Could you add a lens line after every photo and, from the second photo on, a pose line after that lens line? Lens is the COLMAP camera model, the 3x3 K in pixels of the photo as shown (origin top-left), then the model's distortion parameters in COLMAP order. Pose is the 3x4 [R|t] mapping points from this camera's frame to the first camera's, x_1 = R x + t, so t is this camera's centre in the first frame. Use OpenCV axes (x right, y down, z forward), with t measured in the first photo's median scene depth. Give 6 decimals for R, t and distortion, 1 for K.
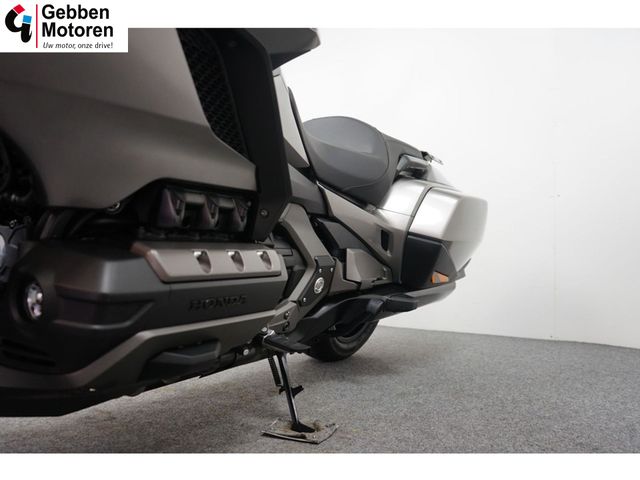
lens RADIAL K [[517.4, 0, 320.0], [0, 517.4, 240.0], [0, 0, 1]] dist [0.004292, 0.000740]
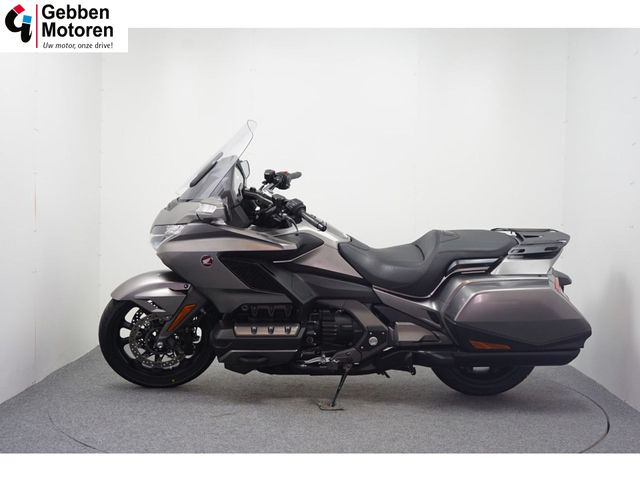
lens RADIAL K [[830.7, 0, 320.0], [0, 830.7, 240.0], [0, 0, 1]] dist [-0.023248, -0.019351]
pose [[0.562268, 0.025361, -0.826566, 2.447797], [0.014746, 0.999063, 0.040684, -0.416263], [0.826824, -0.035064, 0.561367, -0.868522]]
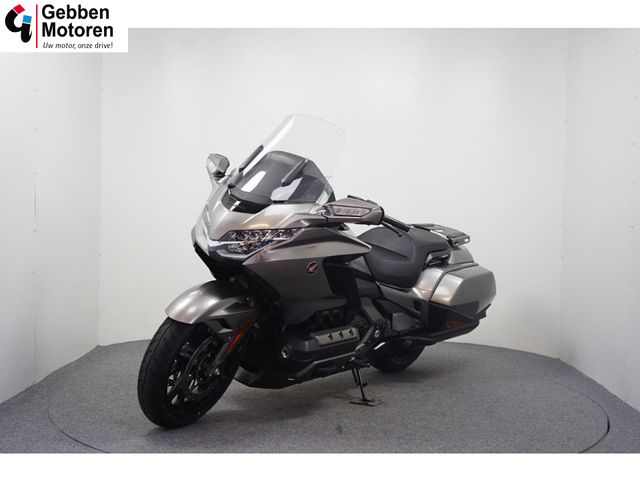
lens RADIAL K [[830.7, 0, 320.0], [0, 830.7, 240.0], [0, 0, 1]] dist [-0.023248, -0.019351]
pose [[0.991825, 0.005381, -0.127489, 0.189126], [0.003950, 0.997337, 0.072821, -0.514344], [0.127542, -0.072729, 0.989163, -2.188514]]
